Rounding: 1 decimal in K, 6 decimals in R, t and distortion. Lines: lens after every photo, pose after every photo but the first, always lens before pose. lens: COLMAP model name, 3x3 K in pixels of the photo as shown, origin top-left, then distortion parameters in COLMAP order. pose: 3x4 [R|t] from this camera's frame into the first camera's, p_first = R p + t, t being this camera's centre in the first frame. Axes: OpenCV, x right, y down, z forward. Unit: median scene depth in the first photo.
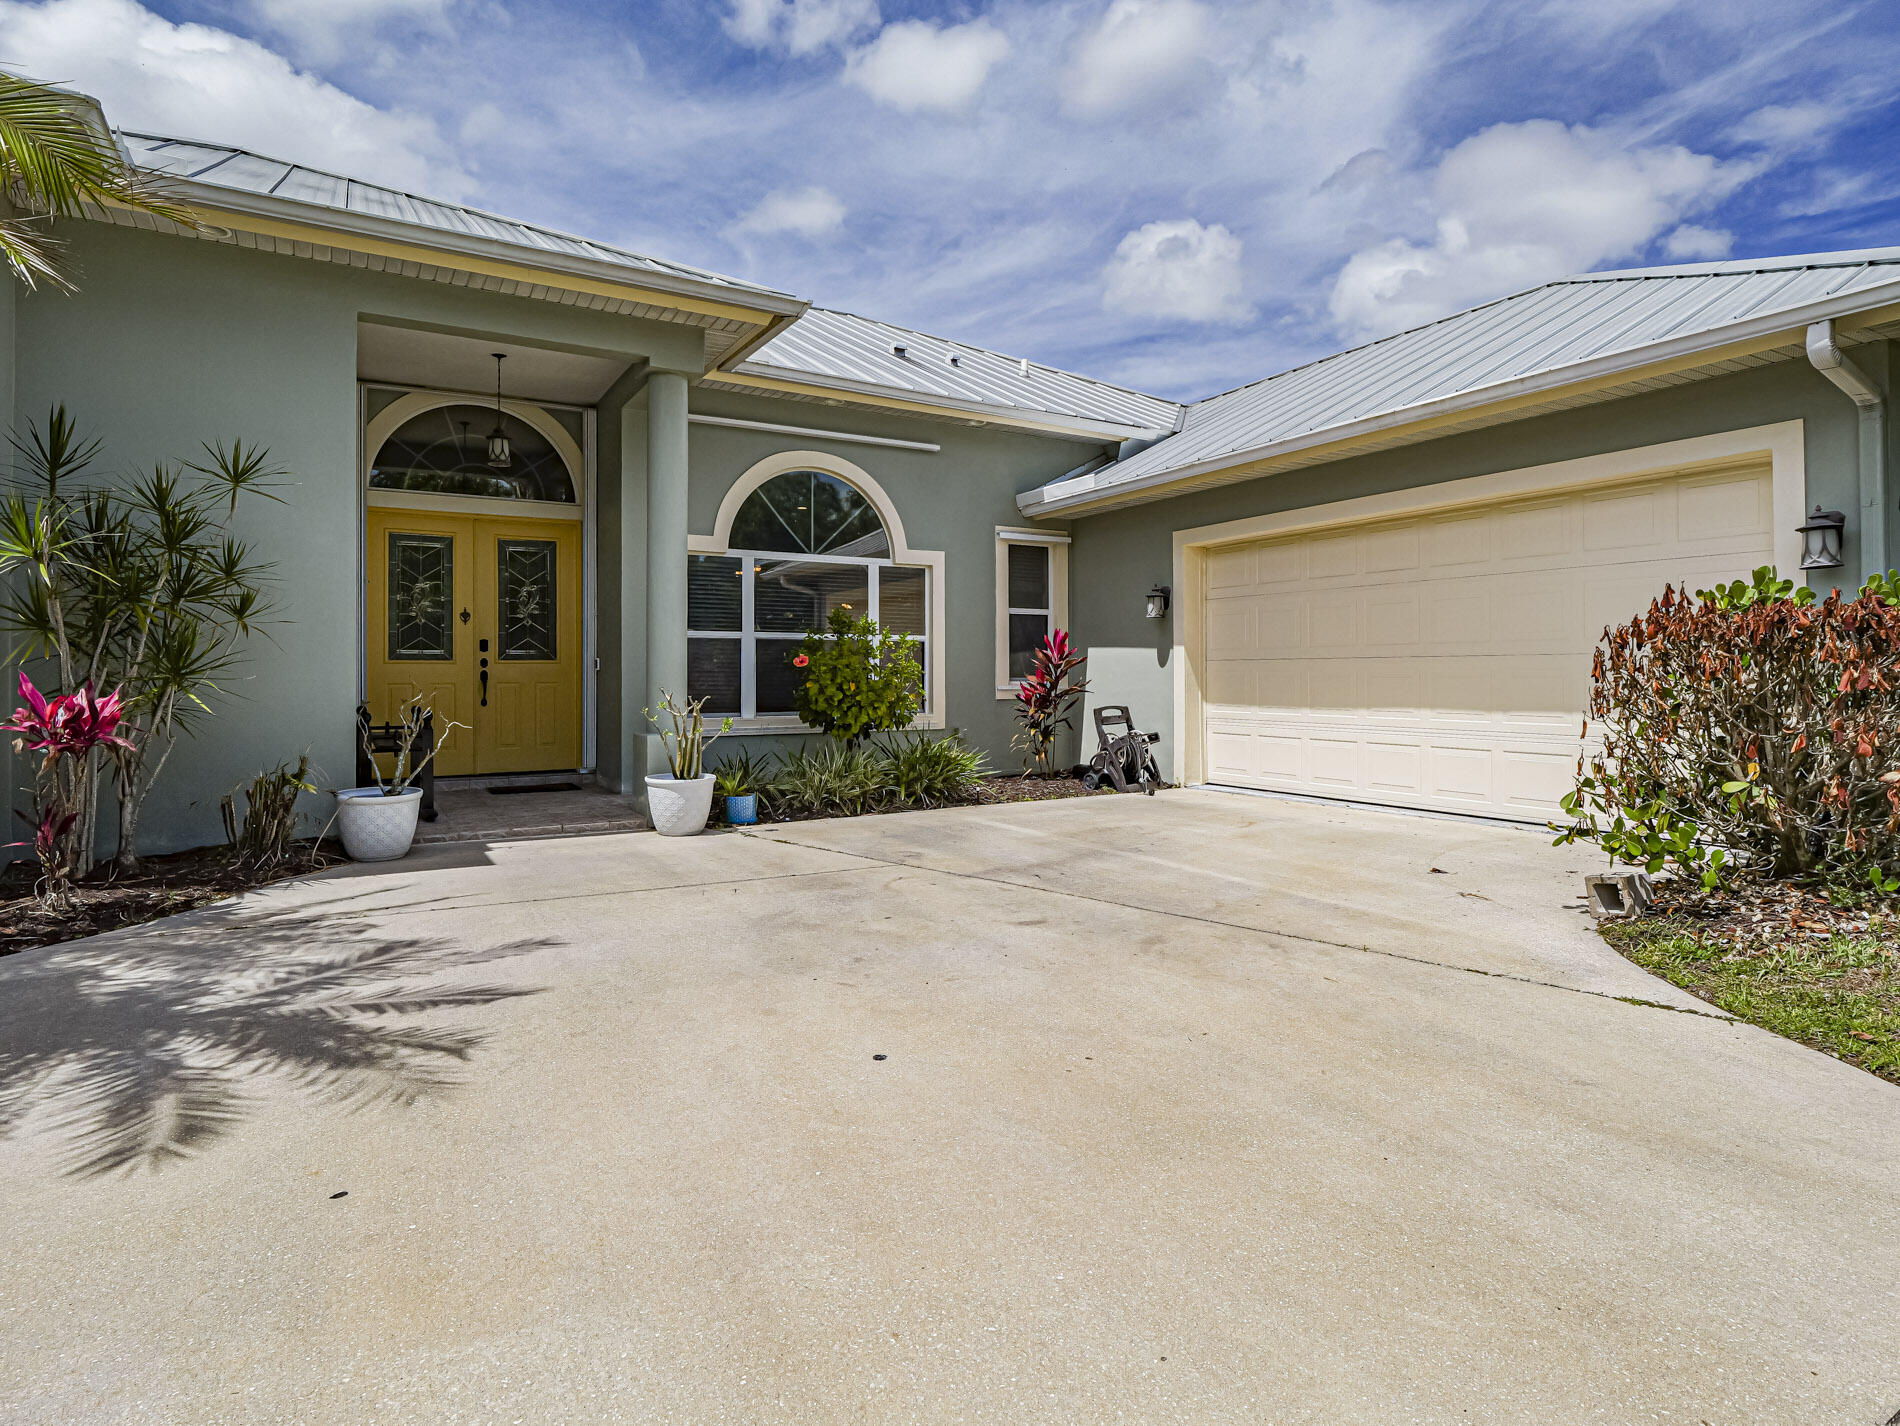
lens RADIAL K [[992.8, 0, 945.4], [0, 992.8, 695.6], [0, 0, 1]] dist [-0.011194, -0.001589]
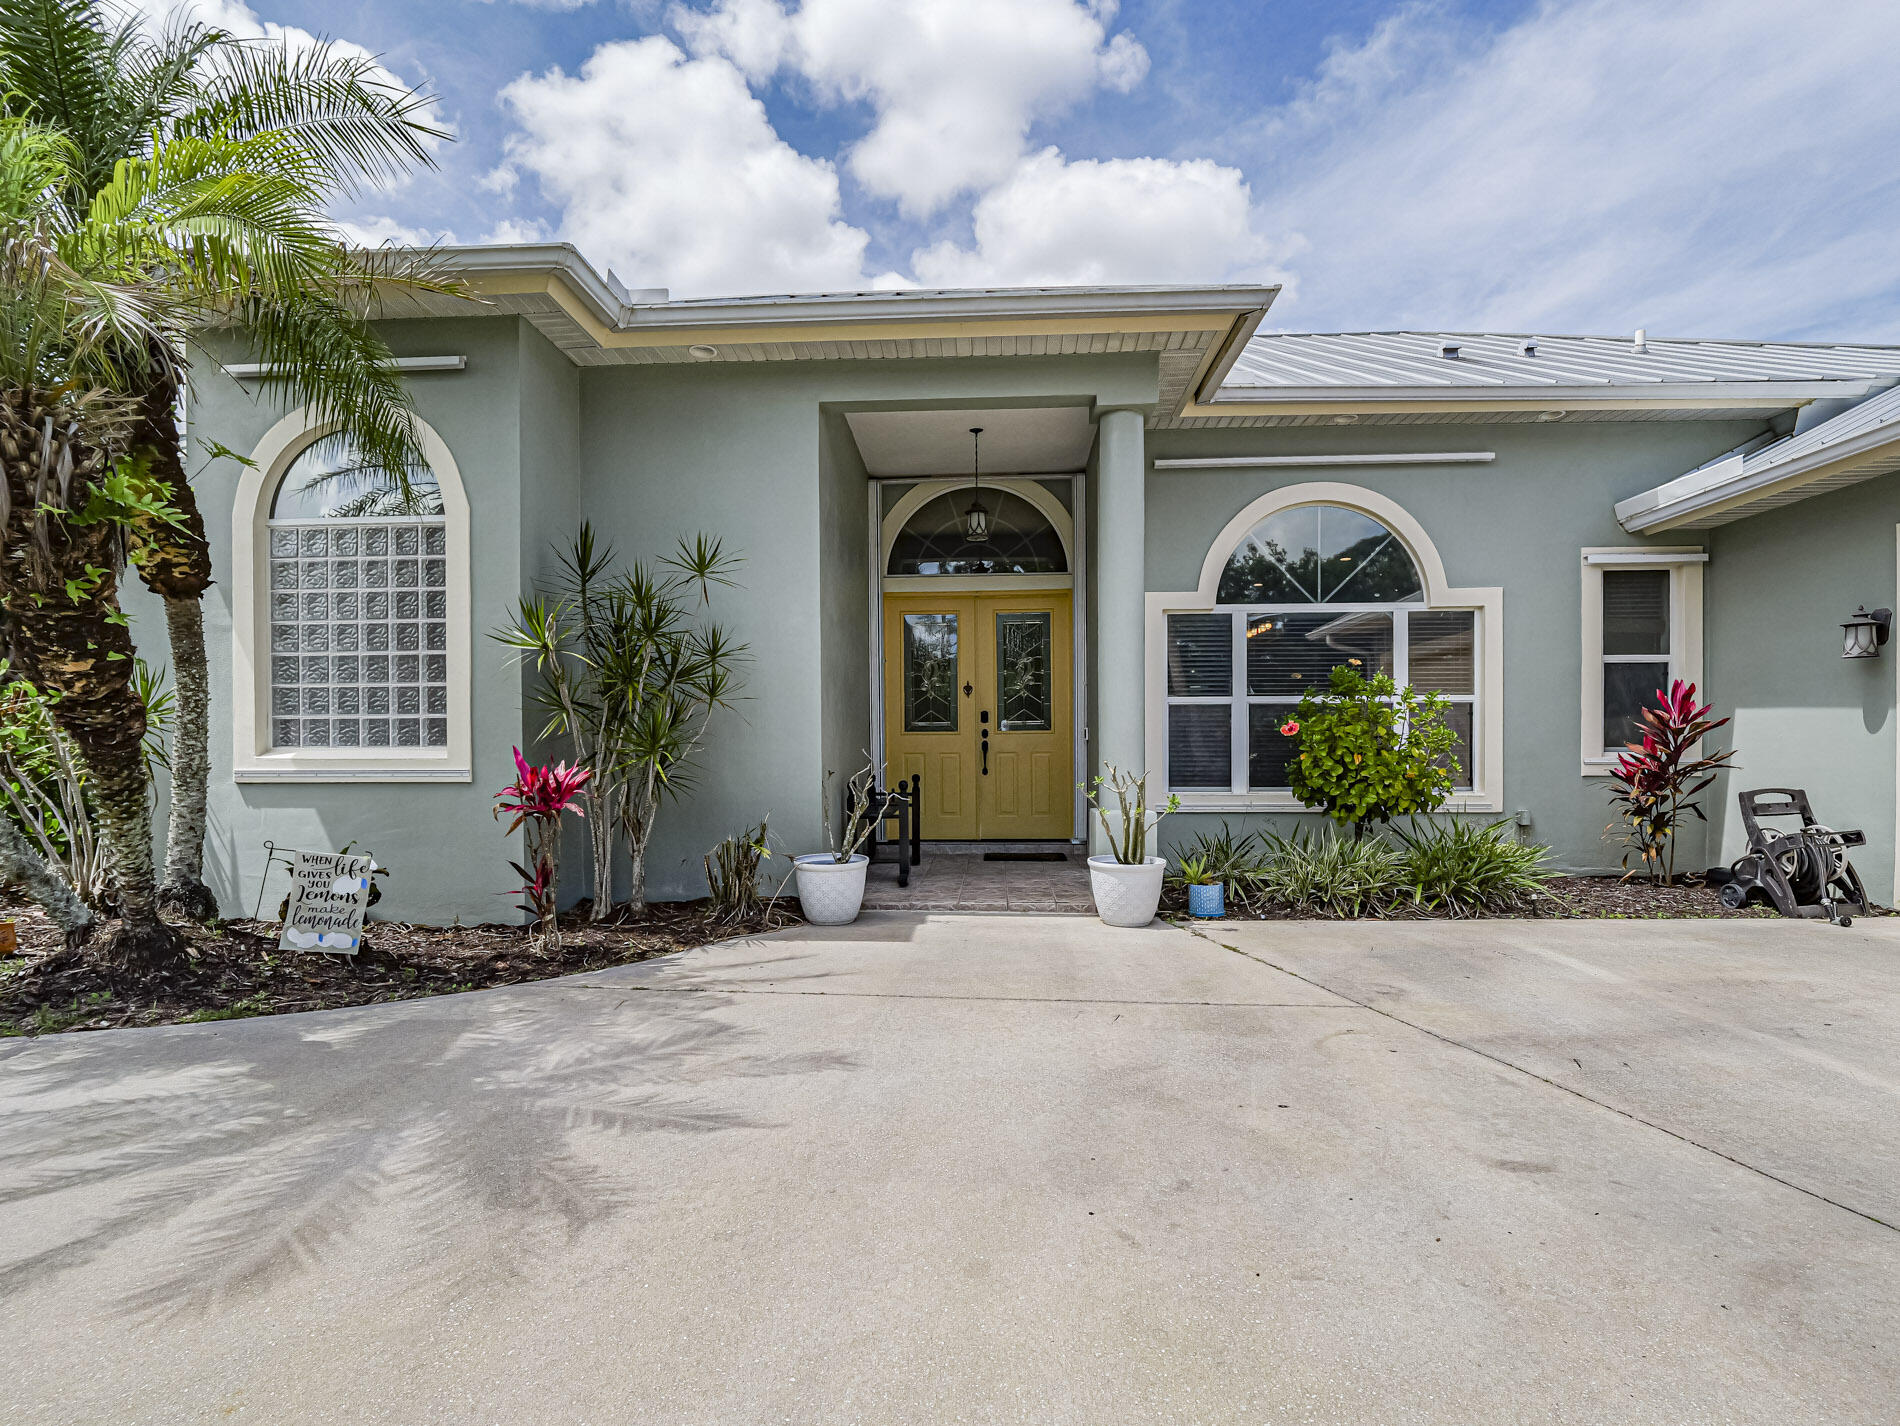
lens RADIAL K [[920.3, 0, 960.9], [0, 920.3, 768.2], [0, 0, 1]] dist [-0.017755, 0.000243]
pose [[0.831362, 0.012626, -0.555587, 0.055283], [-0.008211, 0.999912, 0.010437, -0.006684], [0.555670, -0.004115, 0.831393, 0.185877]]
